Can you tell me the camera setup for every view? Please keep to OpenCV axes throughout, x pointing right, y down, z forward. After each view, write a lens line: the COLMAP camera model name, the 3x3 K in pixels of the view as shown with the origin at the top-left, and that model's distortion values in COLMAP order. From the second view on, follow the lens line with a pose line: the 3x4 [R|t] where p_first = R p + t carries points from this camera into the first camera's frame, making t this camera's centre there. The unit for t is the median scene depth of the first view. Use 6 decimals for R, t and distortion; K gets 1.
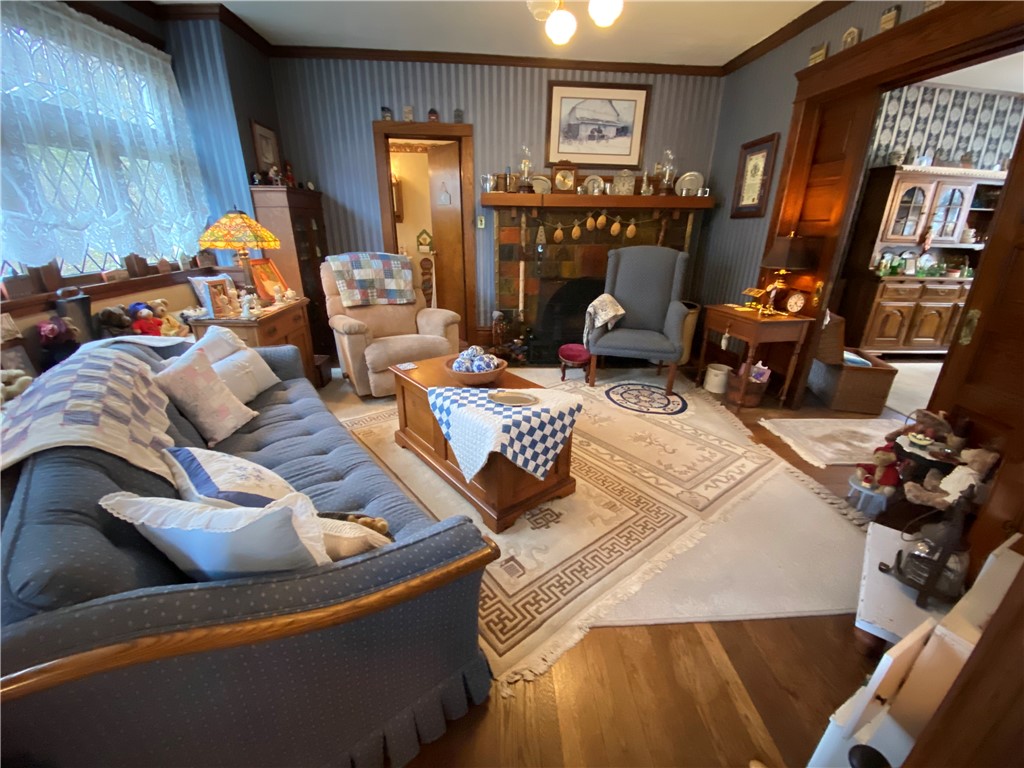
lens RADIAL K [[415.2, 0, 512.0], [0, 415.2, 384.0], [0, 0, 1]] dist [0.016252, -0.018544]
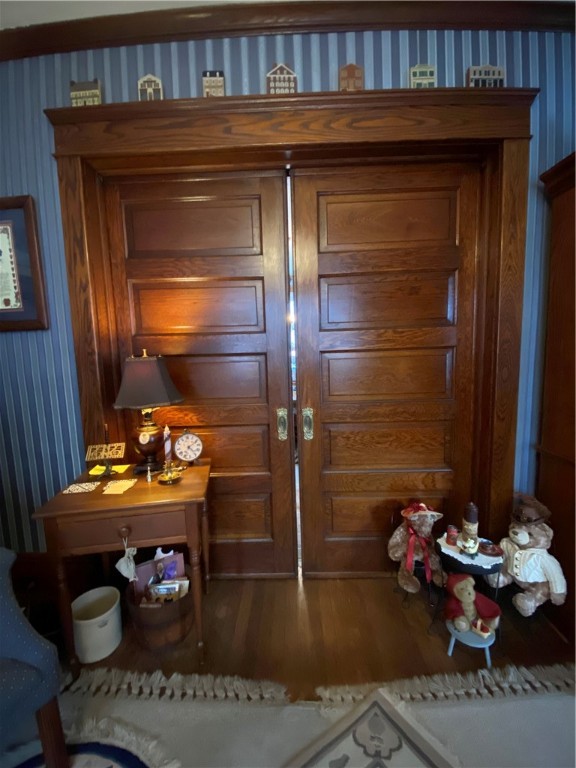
lens RADIAL K [[311.4, 0, 288.0], [0, 311.4, 384.0], [0, 0, 1]] dist [0.016252, -0.018544]
pose [[0.067491, -0.117299, 0.990801, 0.190022], [0.383502, 0.919823, 0.082773, -0.251214], [-0.921071, 0.374388, 0.107064, 0.711221]]
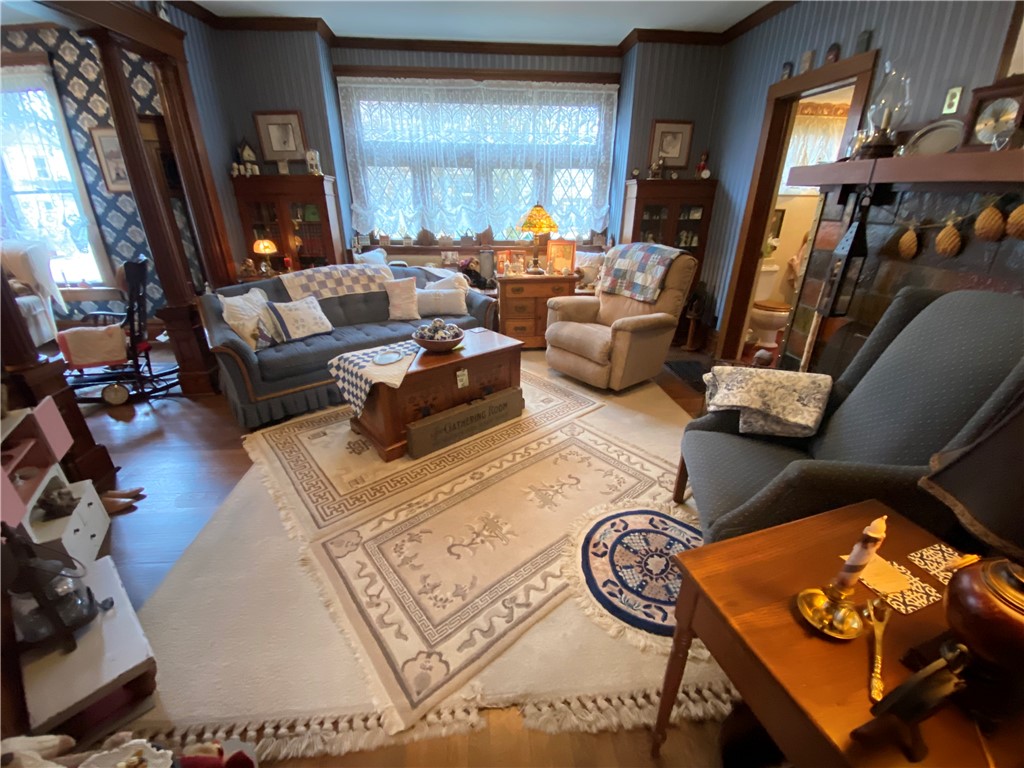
lens RADIAL K [[415.2, 0, 512.0], [0, 415.2, 384.0], [0, 0, 1]] dist [0.016252, -0.018544]
pose [[0.032182, 0.386756, -0.921620, 0.739806], [-0.359044, 0.865020, 0.350467, -0.287279], [0.932766, 0.319624, 0.166700, 0.715470]]
